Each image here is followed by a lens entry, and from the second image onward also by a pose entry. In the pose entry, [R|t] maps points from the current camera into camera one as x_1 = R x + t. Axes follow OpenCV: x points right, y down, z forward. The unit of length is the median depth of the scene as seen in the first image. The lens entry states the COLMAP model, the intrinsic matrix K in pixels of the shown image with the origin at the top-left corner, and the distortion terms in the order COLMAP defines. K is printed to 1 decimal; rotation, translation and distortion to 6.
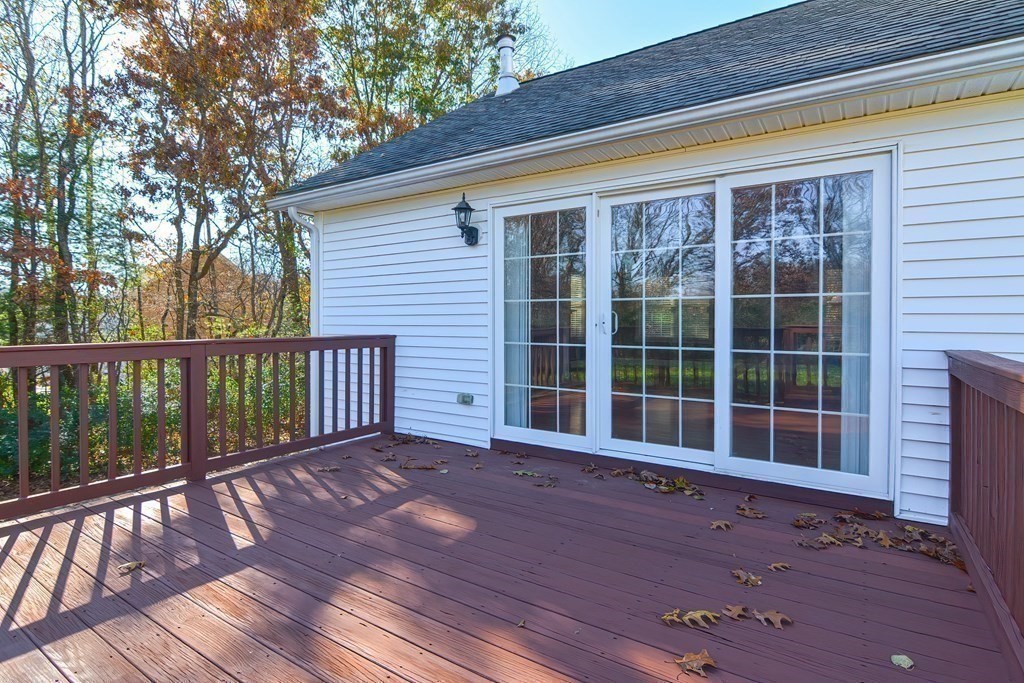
lens RADIAL K [[491.3, 0, 511.3], [0, 491.3, 337.1], [0, 0, 1]] dist [-0.000847, -0.002807]
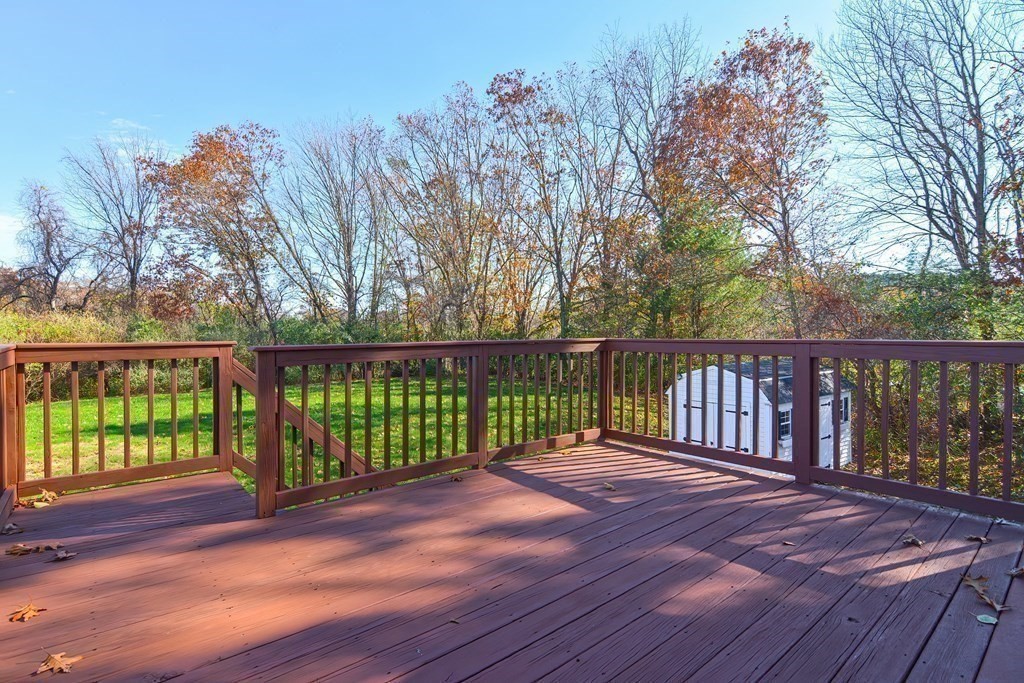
lens RADIAL K [[491.3, 0, 513.8], [0, 491.3, 341.3], [0, 0, 1]] dist [-0.000847, -0.002807]
pose [[-0.312682, 0.008770, -0.949817, 0.617008], [-0.010282, 0.999868, 0.012617, -0.003990], [0.949802, 0.013711, -0.312550, 0.952205]]
